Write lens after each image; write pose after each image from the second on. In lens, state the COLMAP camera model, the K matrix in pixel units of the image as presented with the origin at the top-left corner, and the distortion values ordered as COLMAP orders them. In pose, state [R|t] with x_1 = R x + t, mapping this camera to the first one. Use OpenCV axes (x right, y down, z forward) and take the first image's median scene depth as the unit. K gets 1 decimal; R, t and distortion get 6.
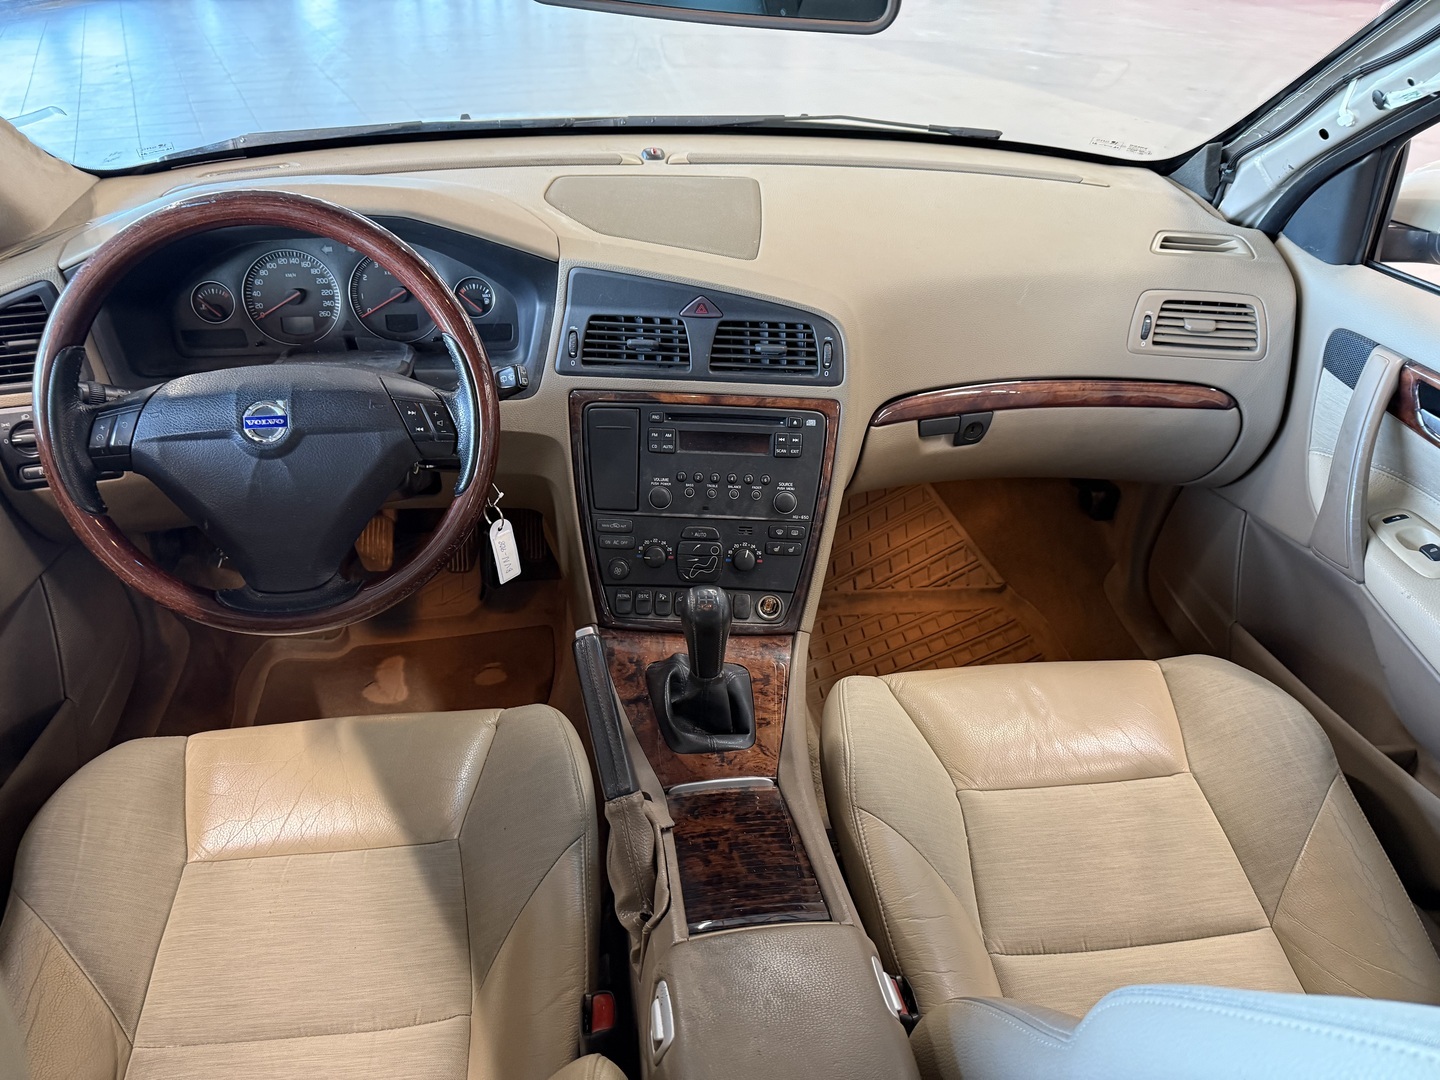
lens RADIAL K [[1026.2, 0, 718.6], [0, 1026.2, 529.3], [0, 0, 1]] dist [0.040623, -0.009589]
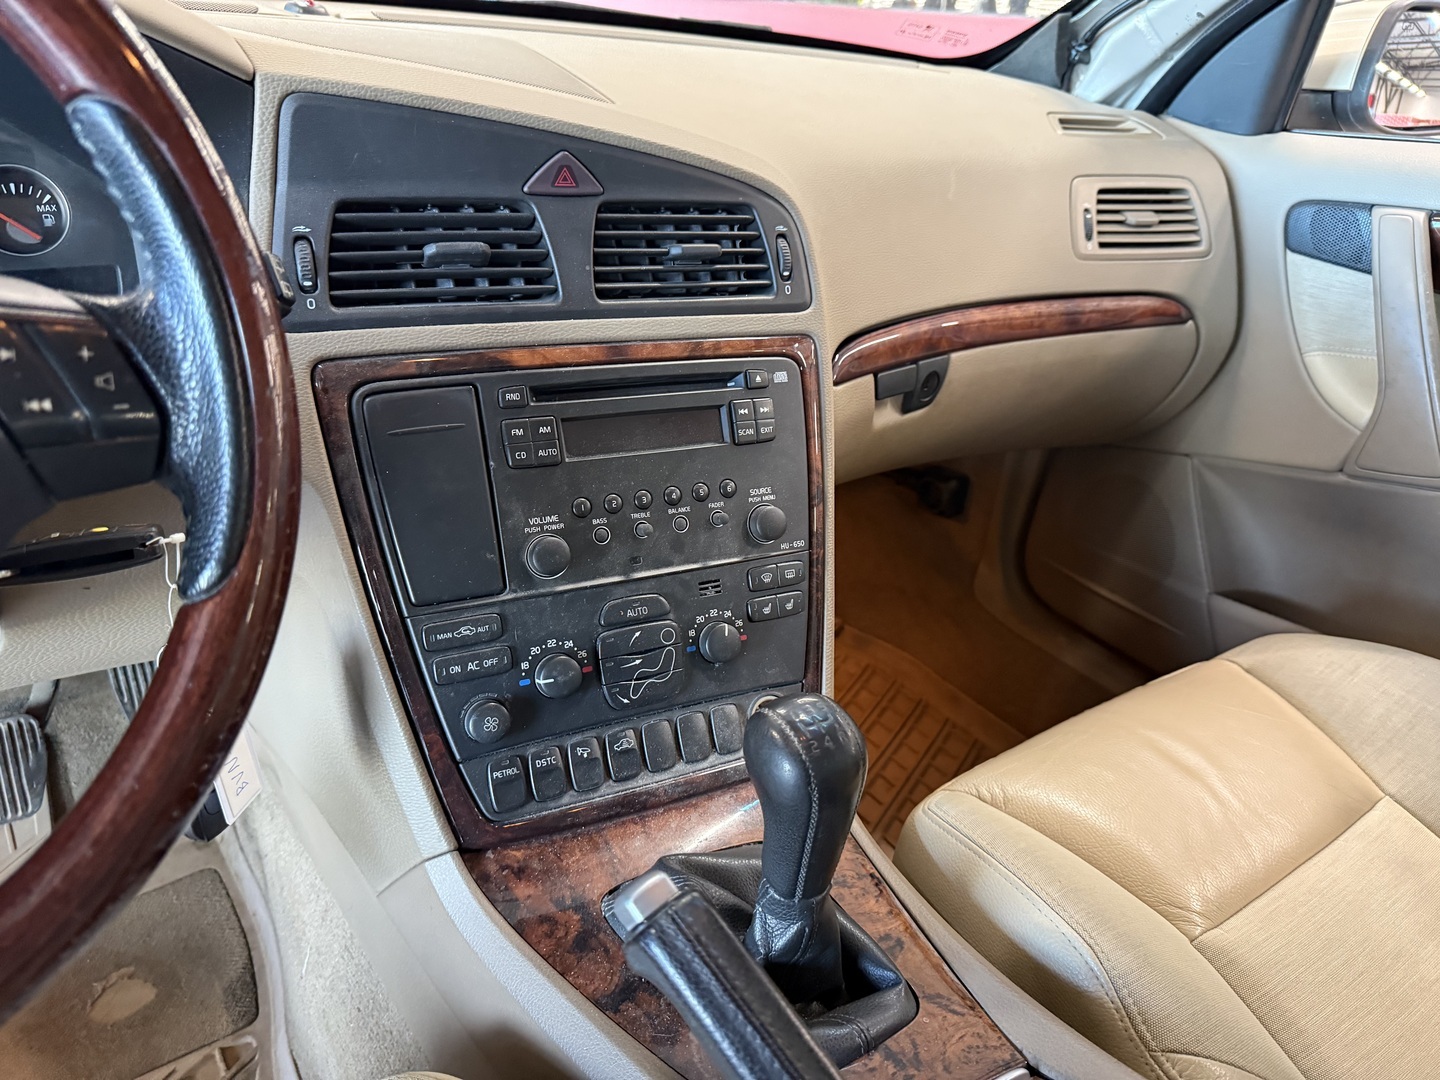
lens RADIAL K [[1035.2, 0, 720.0], [0, 1035.2, 540.0], [0, 0, 1]] dist [0.016605, -0.000796]
pose [[0.868234, -0.171118, 0.465713, -0.216756], [0.212204, 0.976532, -0.036804, -0.002037], [-0.448486, 0.130781, 0.884170, 0.515987]]
